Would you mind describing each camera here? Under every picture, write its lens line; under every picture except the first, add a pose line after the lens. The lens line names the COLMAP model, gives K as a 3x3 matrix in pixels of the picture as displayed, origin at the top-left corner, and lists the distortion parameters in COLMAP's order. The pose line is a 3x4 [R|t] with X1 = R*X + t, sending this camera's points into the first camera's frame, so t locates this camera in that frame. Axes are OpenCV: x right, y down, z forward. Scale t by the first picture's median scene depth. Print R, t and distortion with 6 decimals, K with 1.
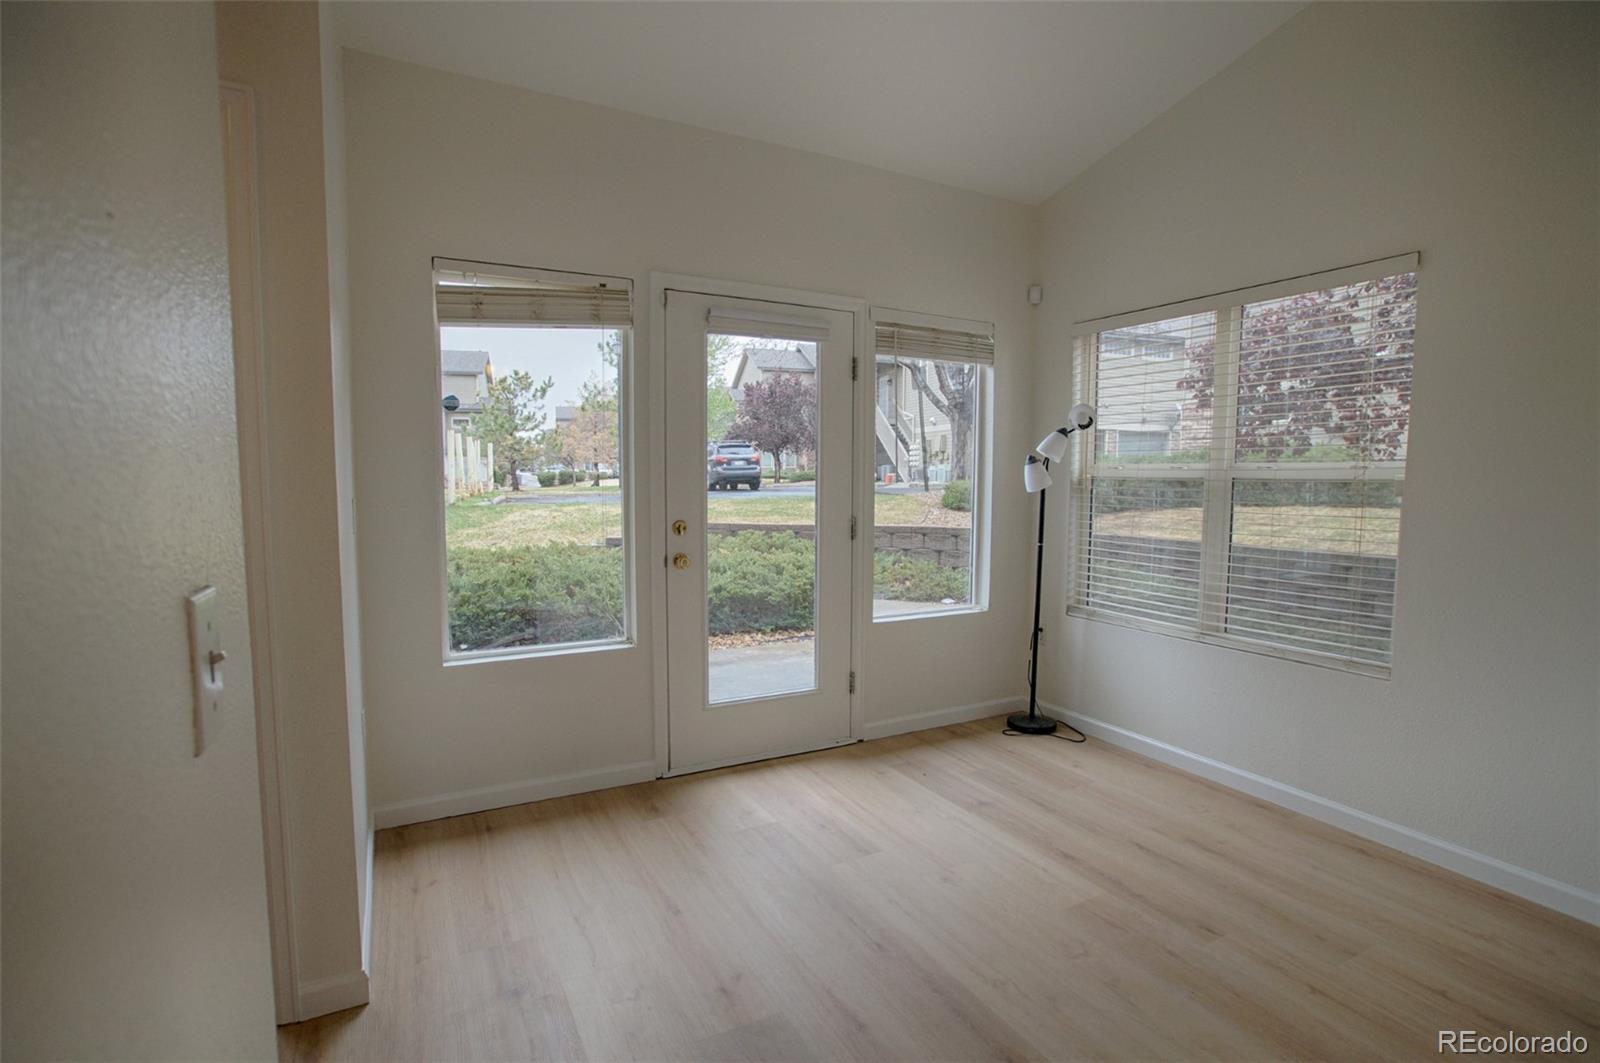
lens RADIAL K [[771.7, 0, 801.3], [0, 771.7, 526.9], [0, 0, 1]] dist [-0.054070, 0.024213]
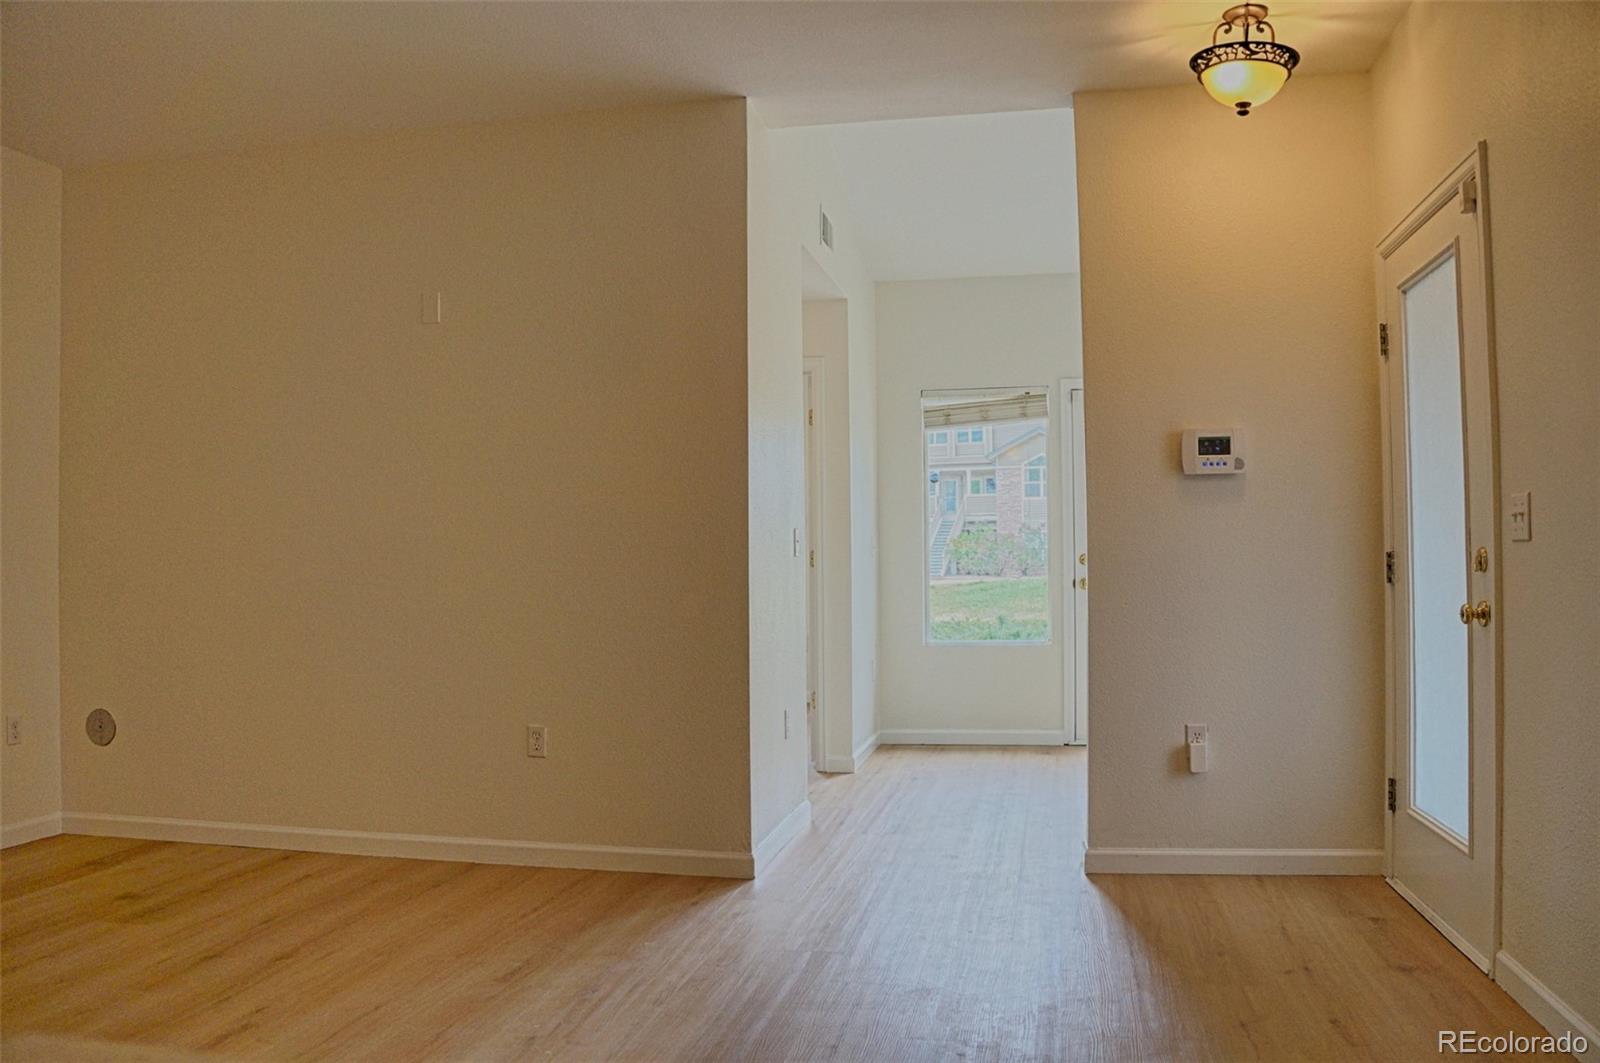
lens RADIAL K [[1261.3, 0, 799.8], [0, 1261.3, 533.9], [0, 0, 1]] dist [-0.138991, 0.068028]
pose [[0.771586, -0.022811, -0.635716, 0.933083], [-0.036671, 0.996100, -0.080252, 0.164377], [0.635067, 0.085234, 0.767740, -1.111584]]
